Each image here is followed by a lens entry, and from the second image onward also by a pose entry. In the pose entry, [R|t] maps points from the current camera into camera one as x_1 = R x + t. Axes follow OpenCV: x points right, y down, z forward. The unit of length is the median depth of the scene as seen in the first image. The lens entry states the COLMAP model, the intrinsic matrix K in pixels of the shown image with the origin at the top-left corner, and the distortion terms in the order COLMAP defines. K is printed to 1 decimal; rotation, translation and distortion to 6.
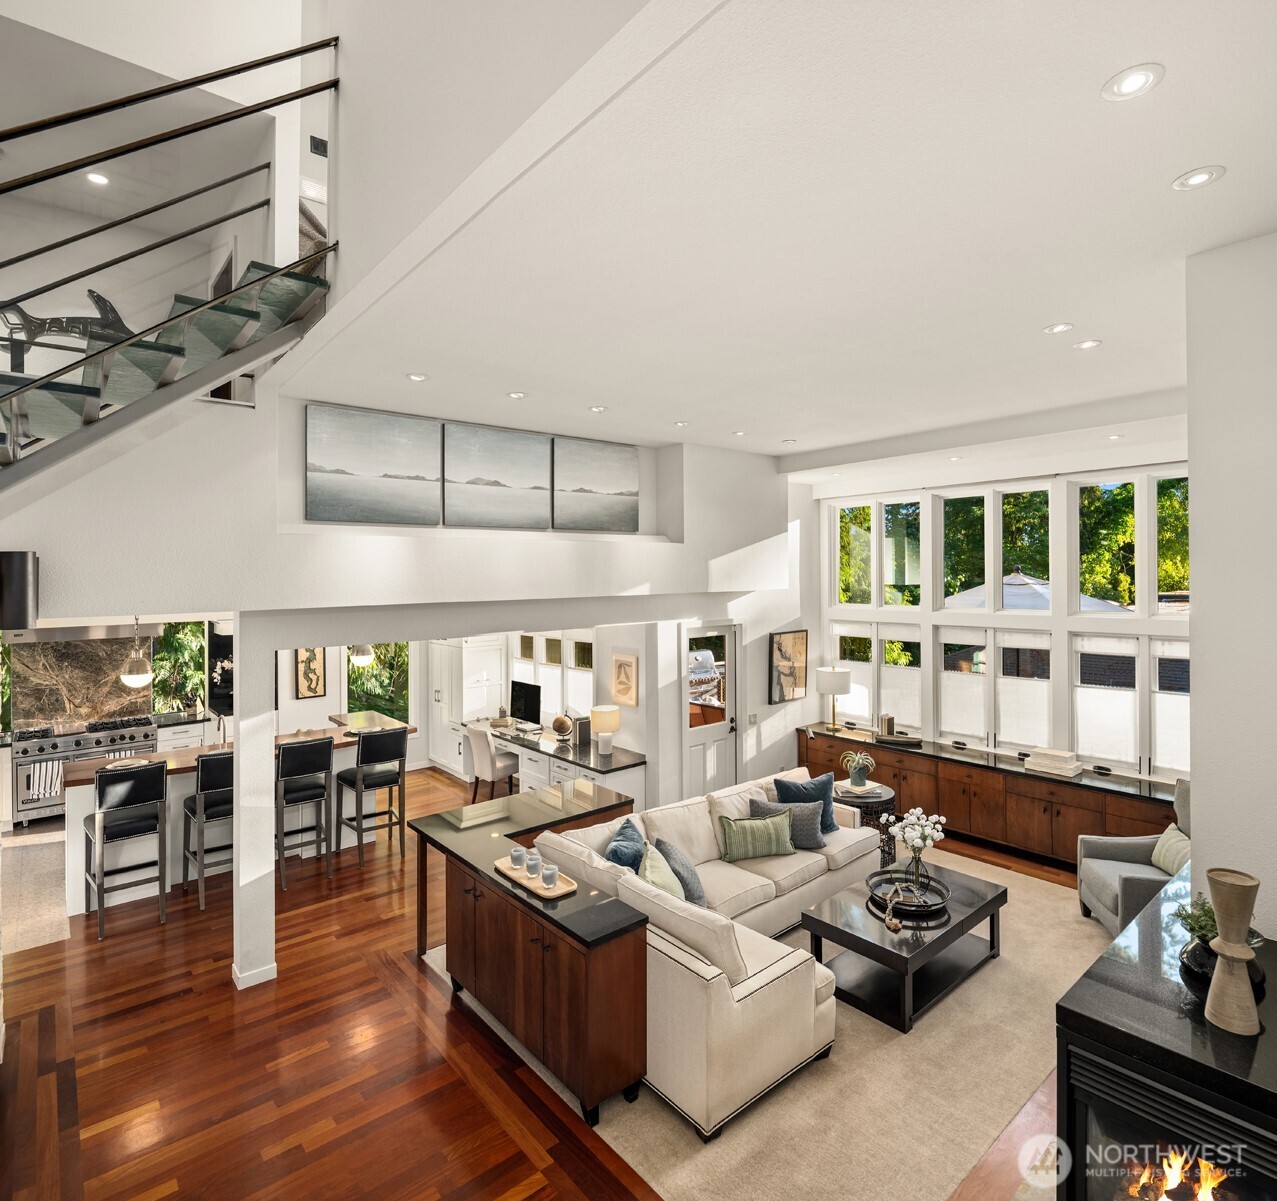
lens RADIAL K [[698.0, 0, 644.2], [0, 698.0, 573.9], [0, 0, 1]] dist [-0.007703, -0.001324]
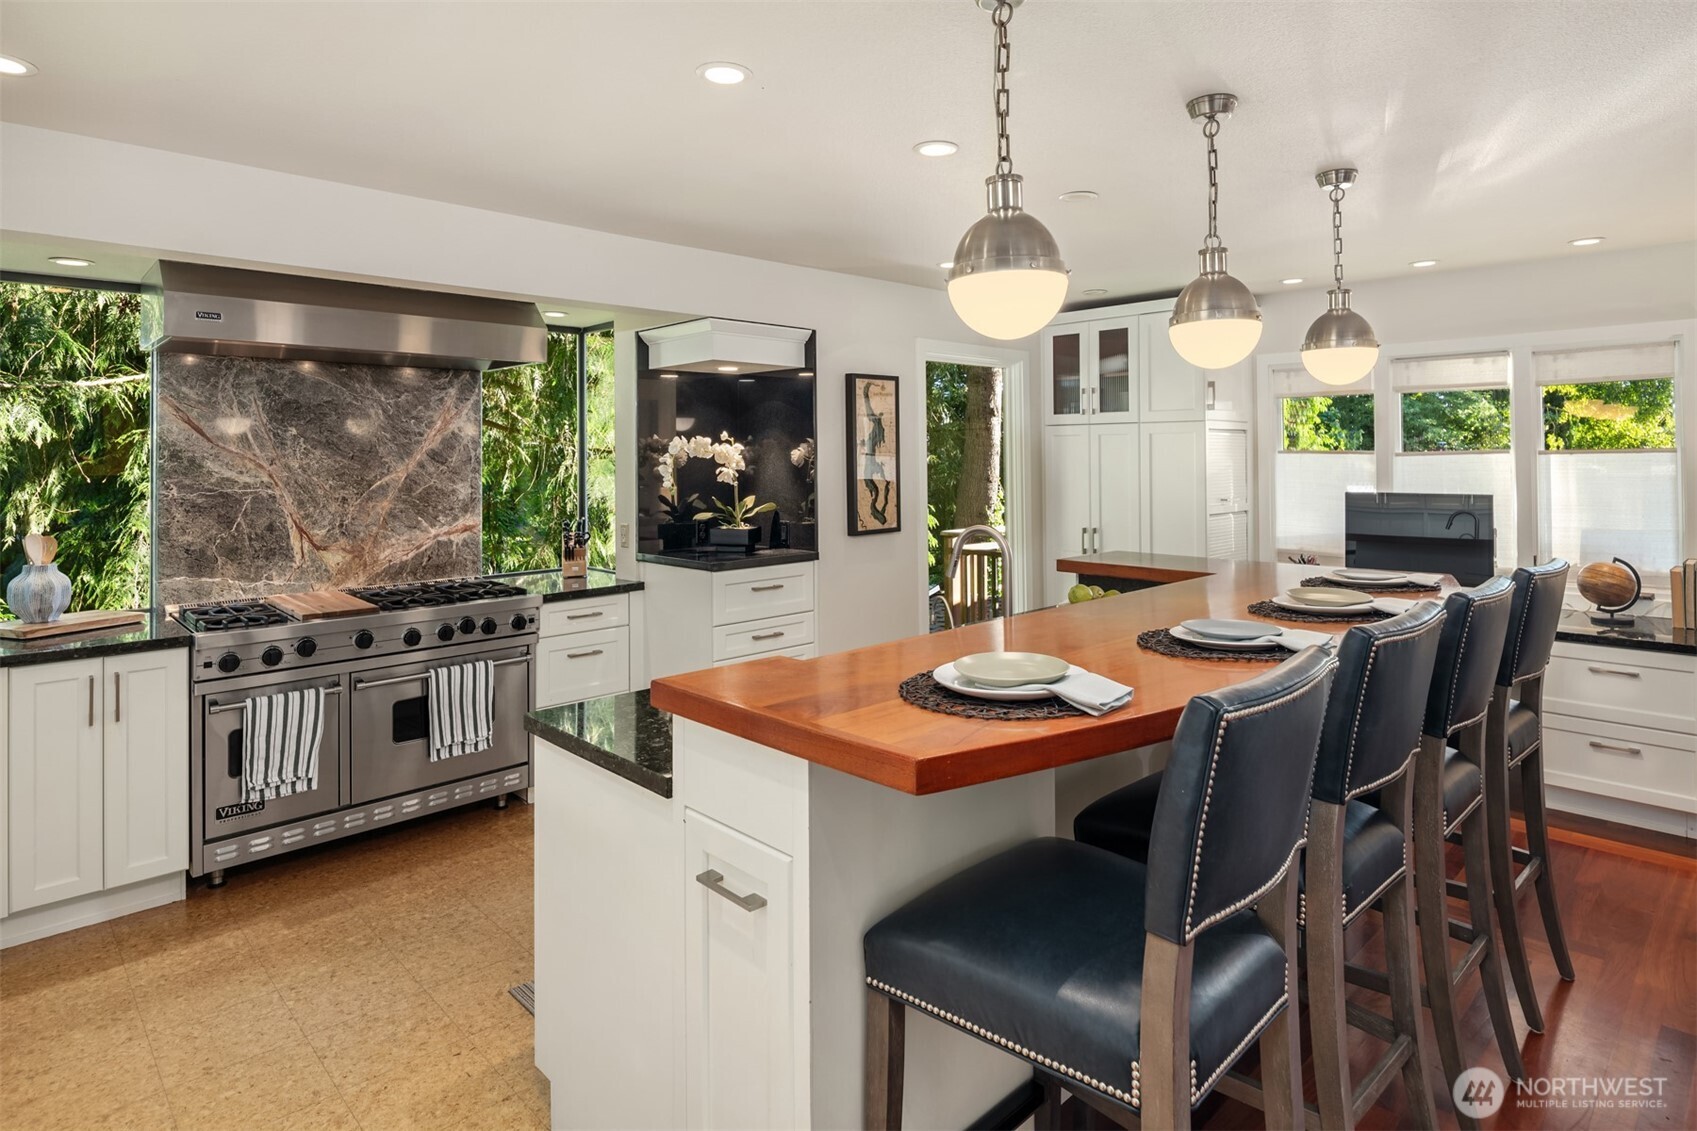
lens RADIAL K [[928.9, 0, 851.8], [0, 928.9, 444.5], [0, 0, 1]] dist [-0.001384, -0.001066]
pose [[0.998272, 0.005445, 0.058503, -0.567542], [-0.004833, 0.999932, -0.010607, 0.141741], [-0.058557, 0.010306, 0.998231, 0.488358]]
